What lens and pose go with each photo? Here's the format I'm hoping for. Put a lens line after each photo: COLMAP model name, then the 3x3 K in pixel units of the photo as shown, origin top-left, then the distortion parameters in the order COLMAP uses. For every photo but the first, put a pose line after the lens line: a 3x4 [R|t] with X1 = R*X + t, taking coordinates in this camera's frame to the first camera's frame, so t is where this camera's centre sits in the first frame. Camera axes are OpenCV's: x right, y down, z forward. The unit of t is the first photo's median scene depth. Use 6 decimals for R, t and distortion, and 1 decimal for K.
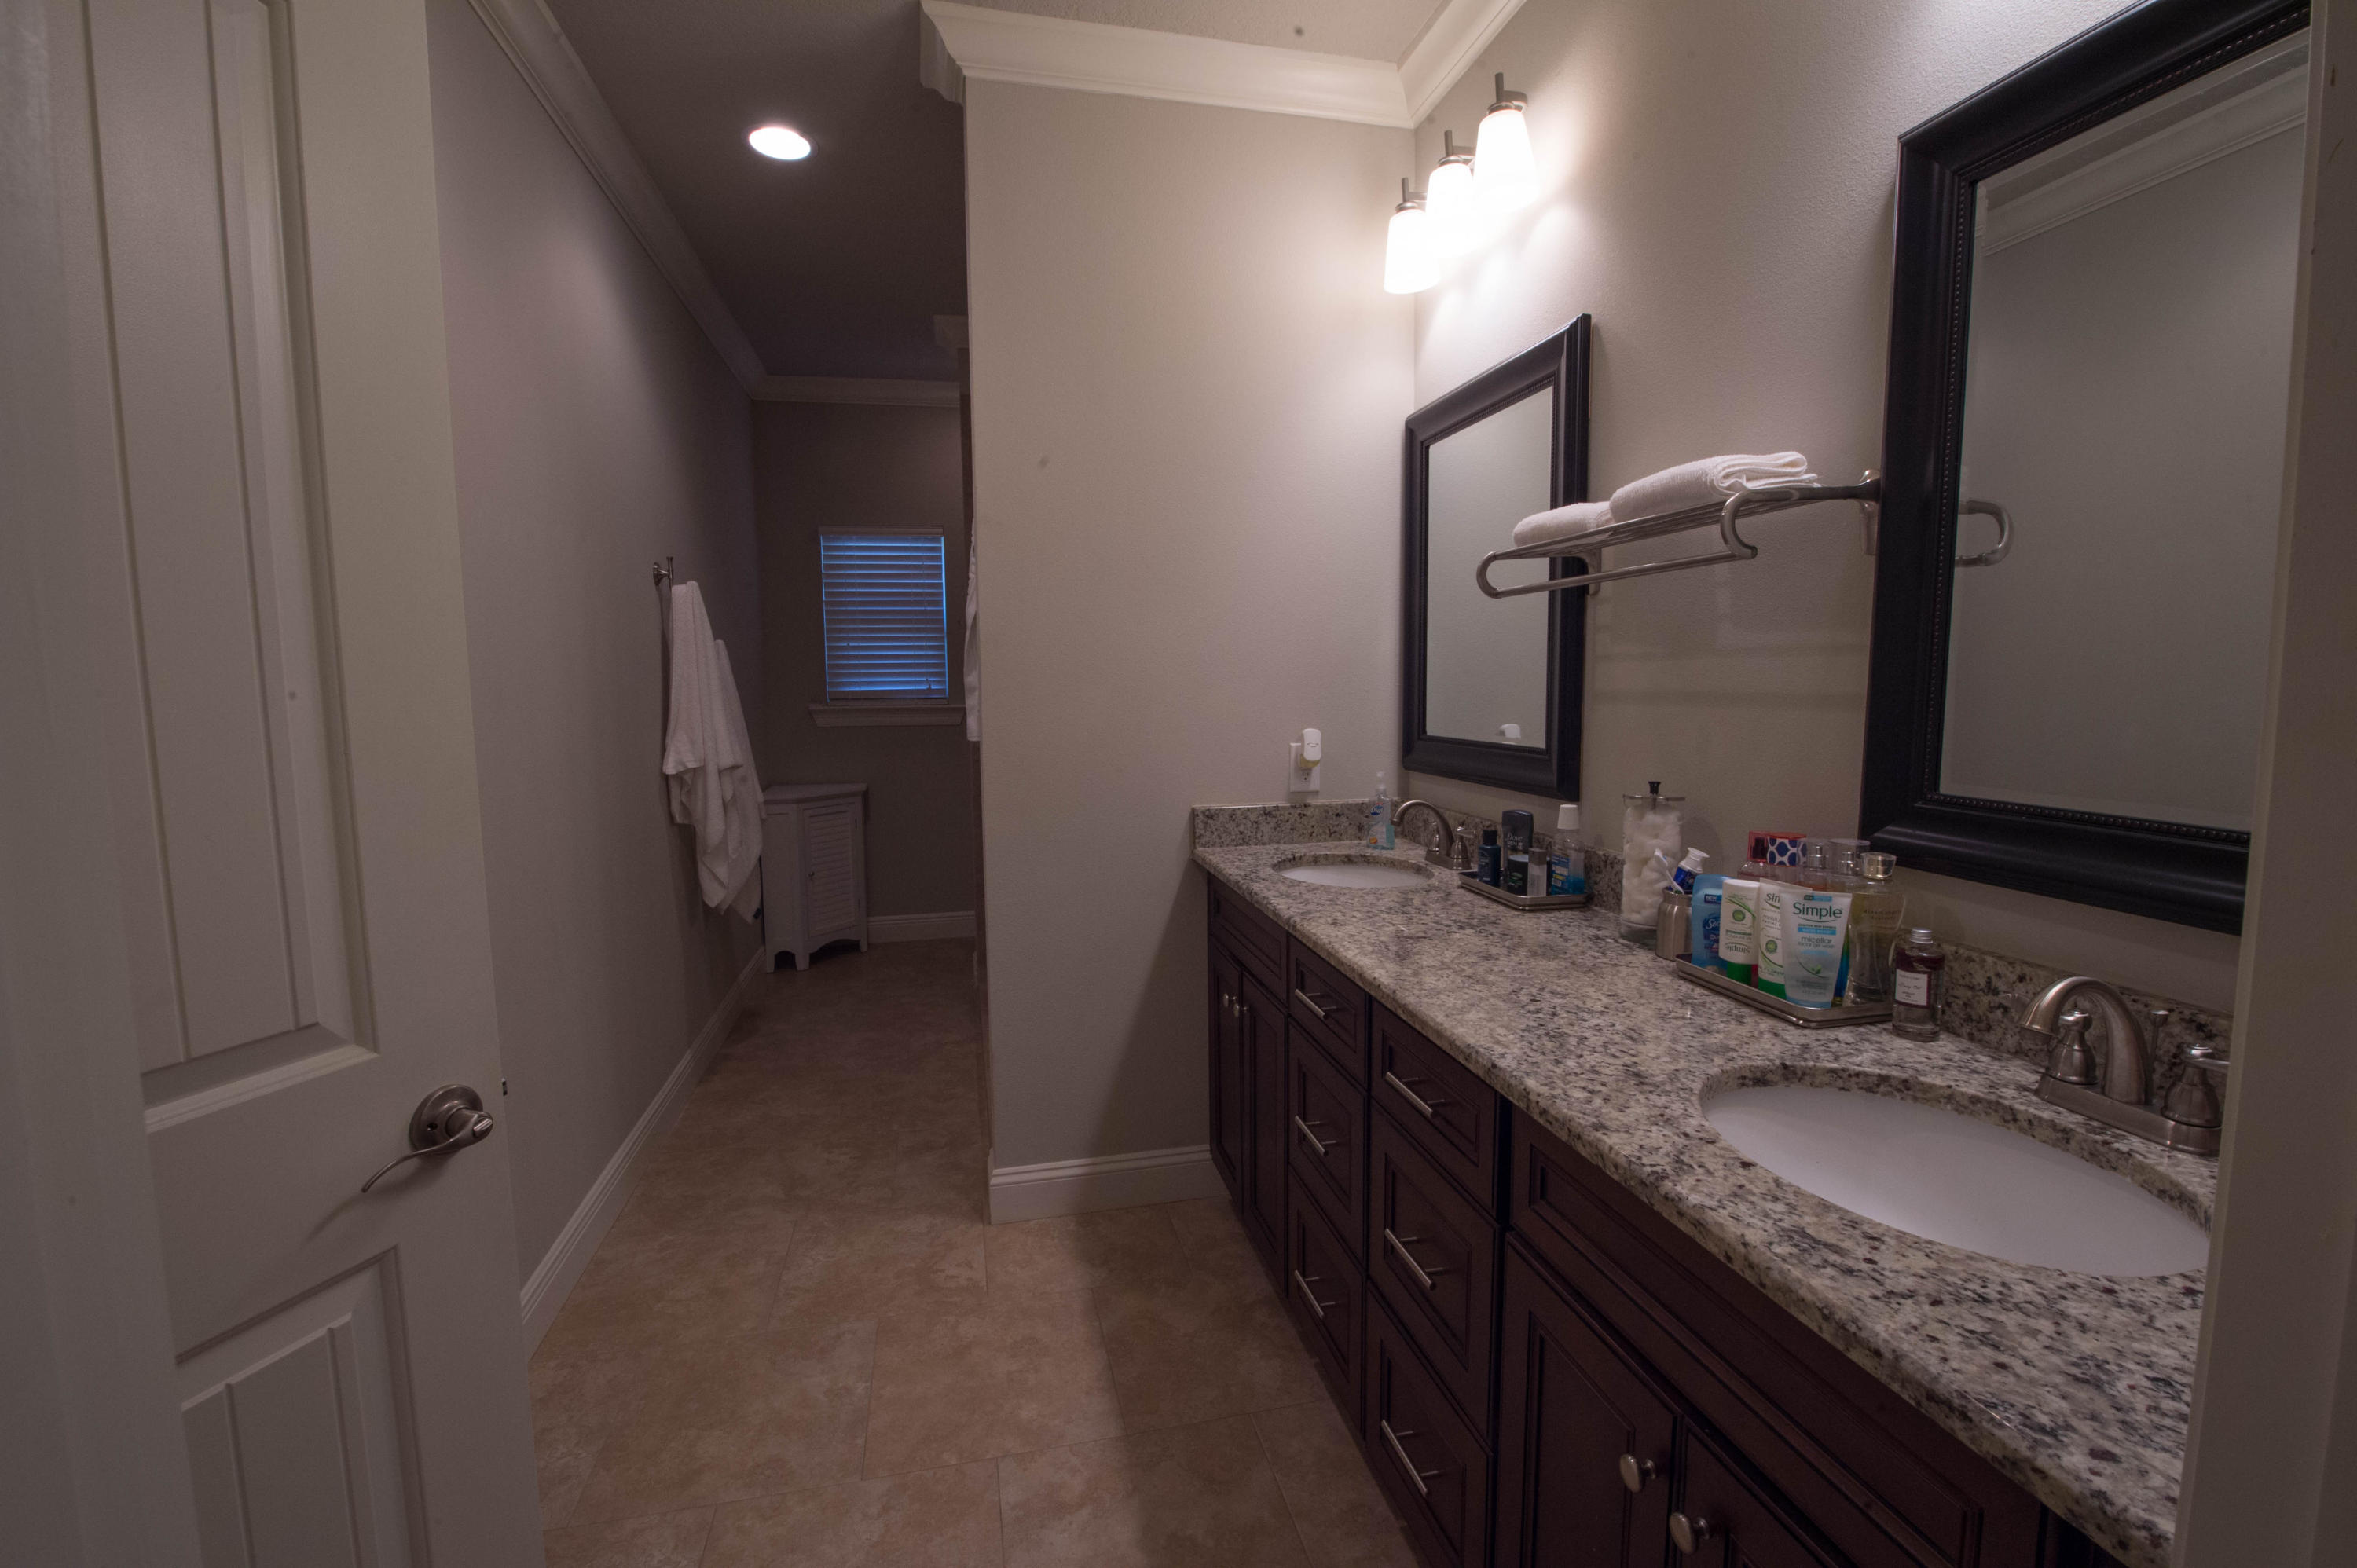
lens RADIAL K [[1027.0, 0, 1178.6], [0, 1027.0, 777.0], [0, 0, 1]] dist [-0.006393, -0.006893]
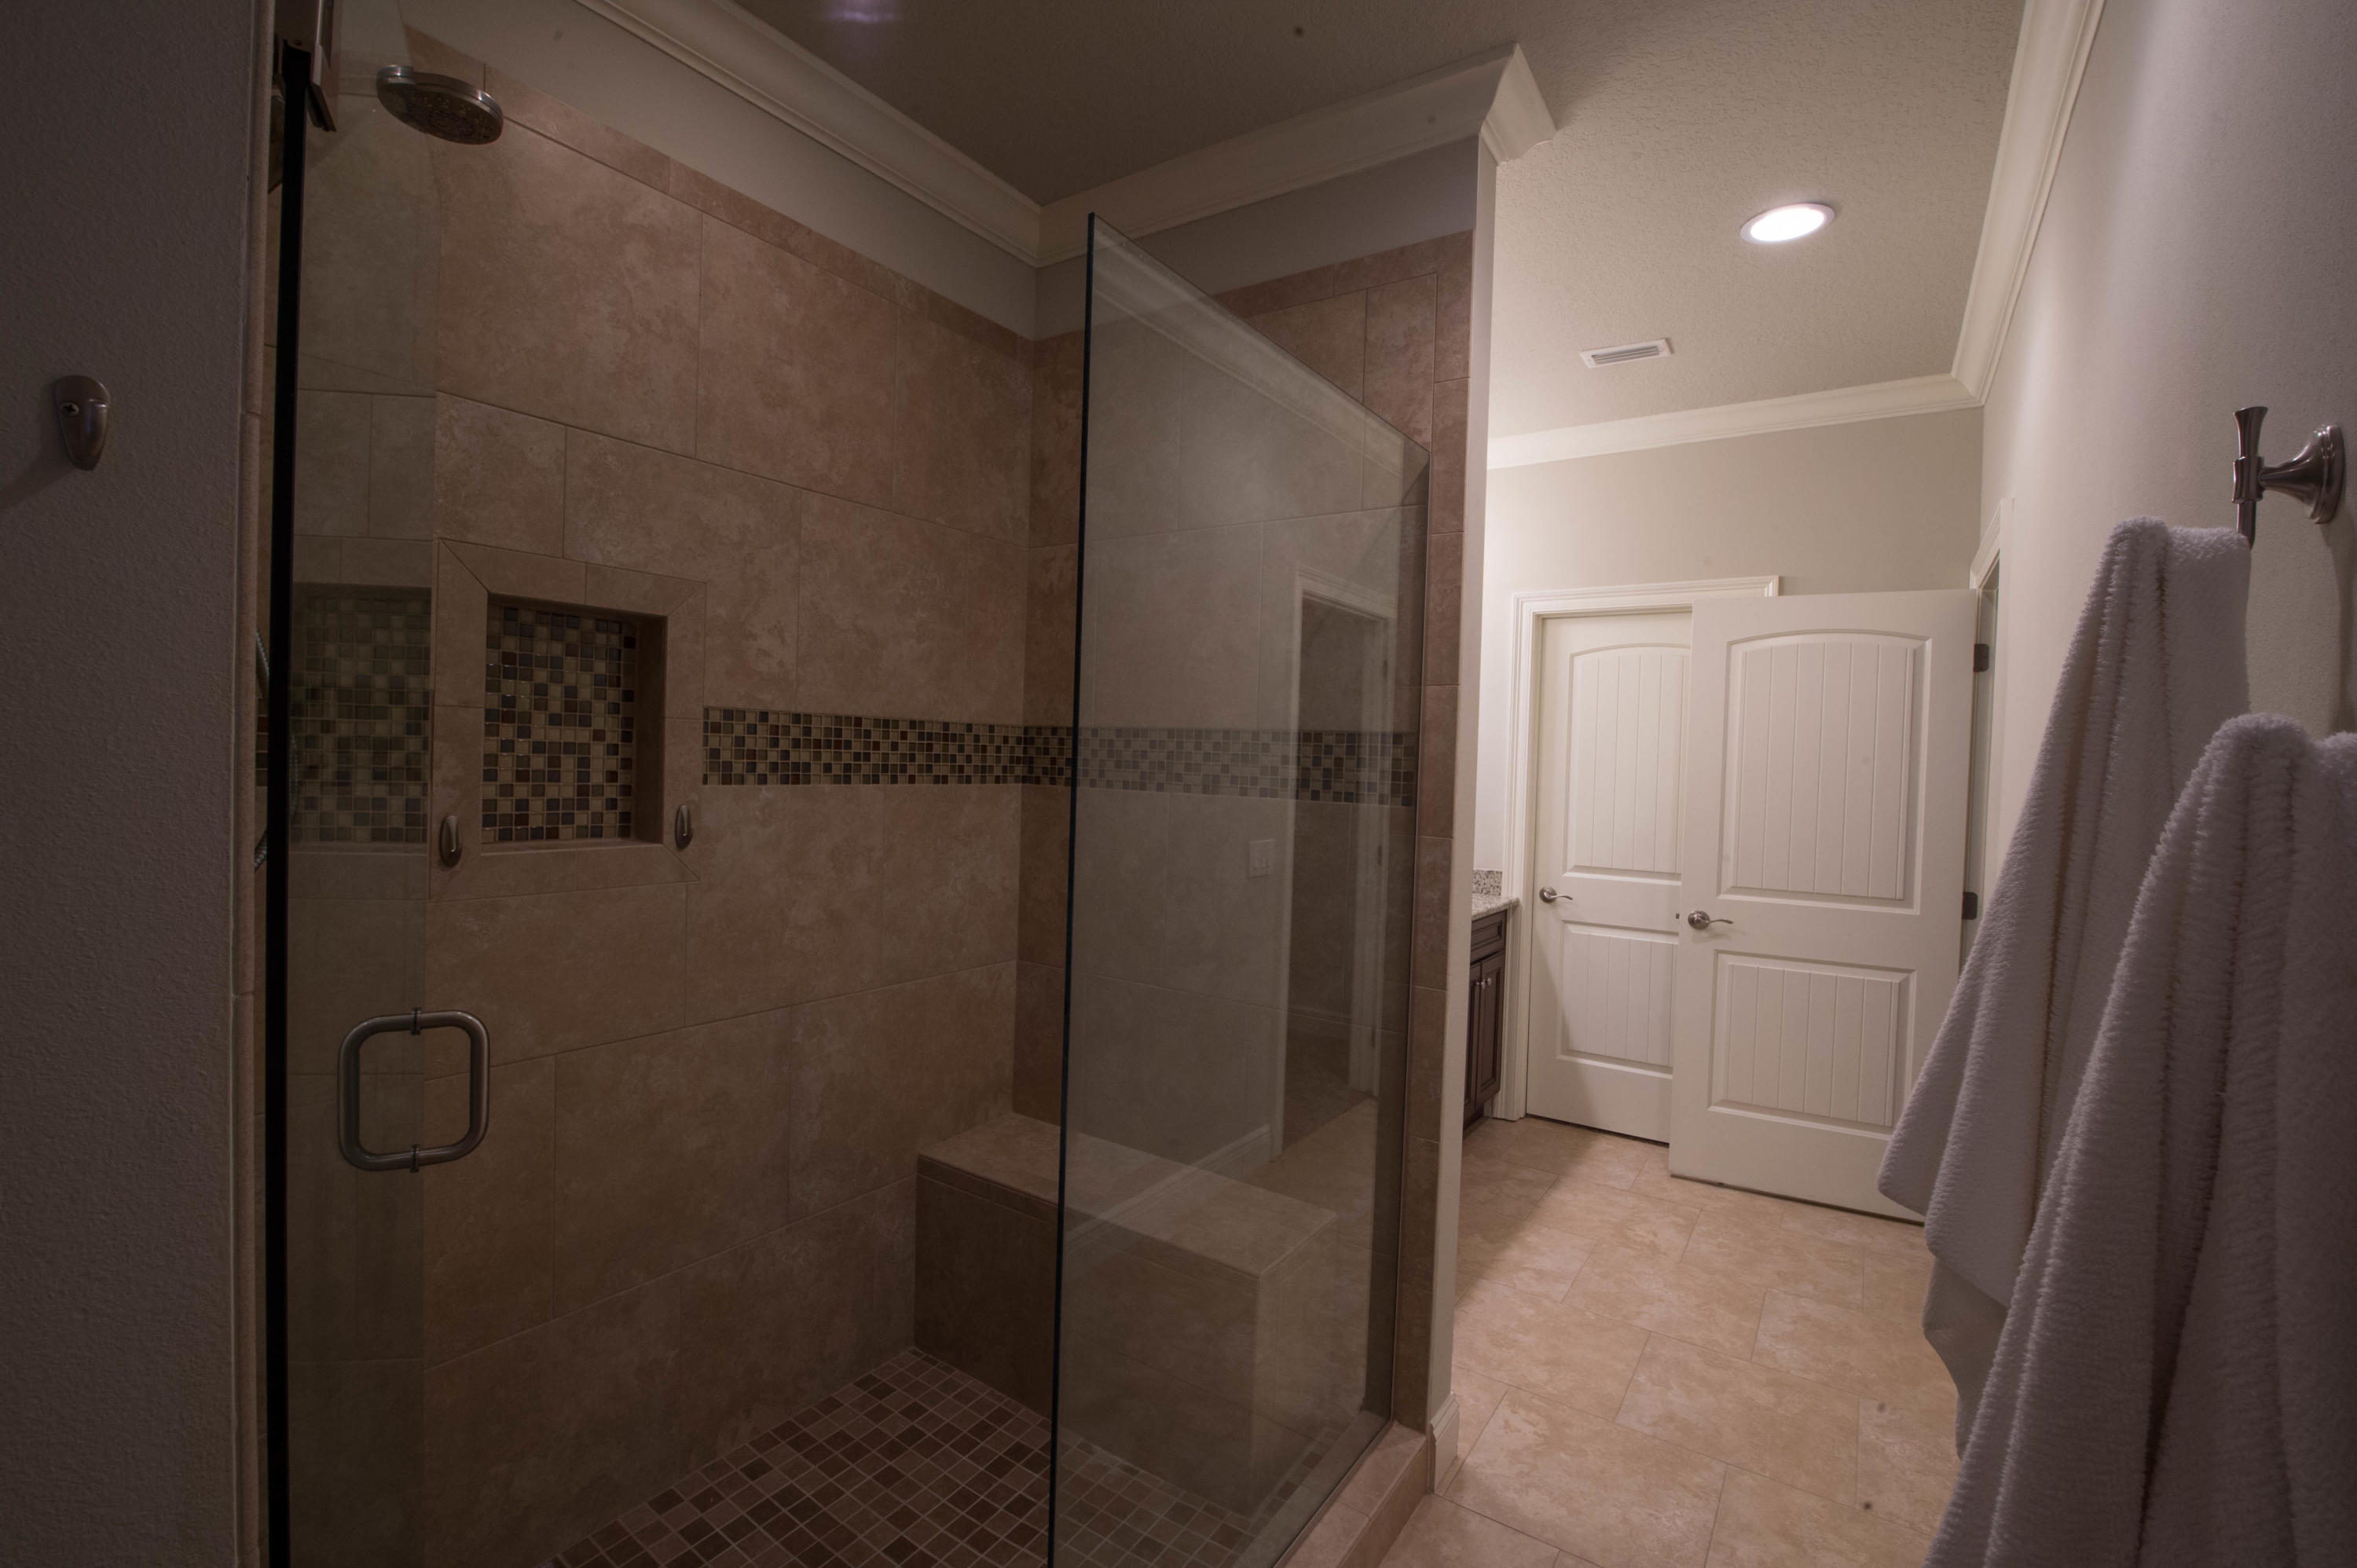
lens RADIAL K [[1027.0, 0, 1178.6], [0, 1027.0, 777.0], [0, 0, 1]] dist [-0.006393, -0.006893]
pose [[-0.683815, -0.027876, 0.729123, -0.978447], [0.049970, 0.995135, 0.084911, -0.325752], [-0.727942, 0.094498, -0.679095, 2.633534]]
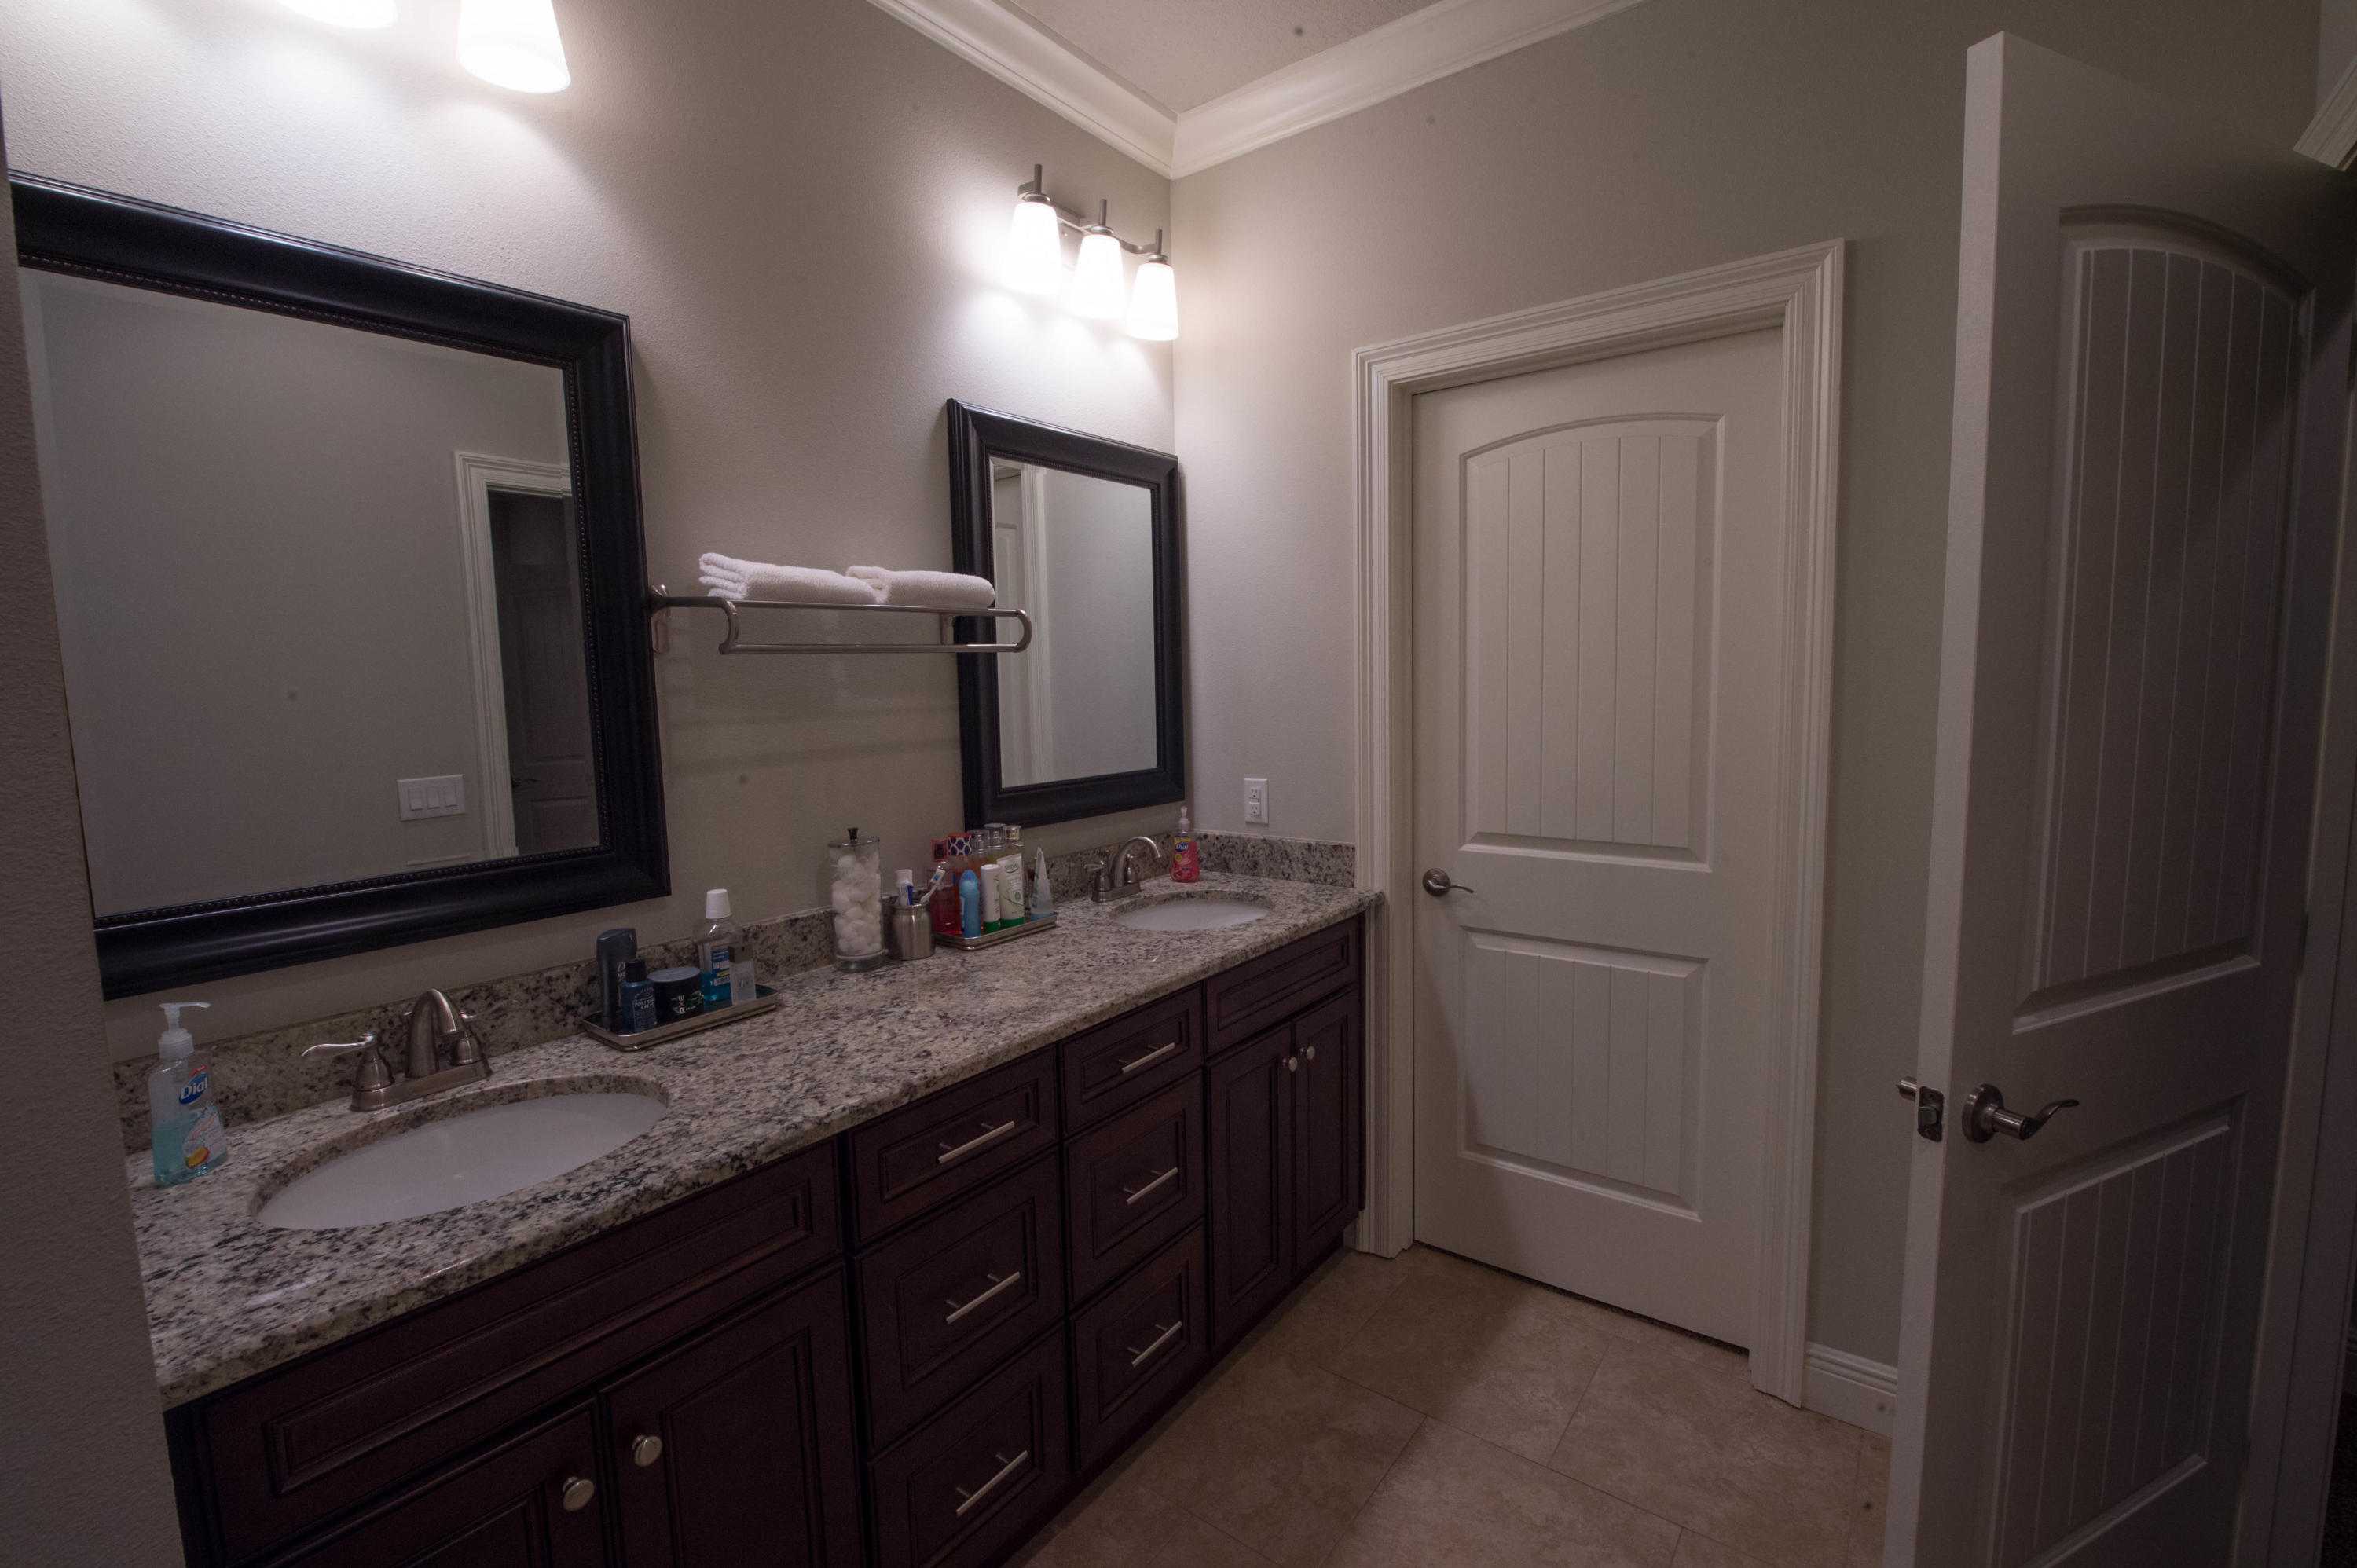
lens RADIAL K [[1027.0, 0, 1178.6], [0, 1027.0, 777.0], [0, 0, 1]] dist [-0.006393, -0.006893]
pose [[-0.643932, -0.055848, 0.763042, -0.636104], [0.104812, 0.981490, 0.160288, -0.197628], [-0.757870, 0.183190, -0.626159, 1.443518]]
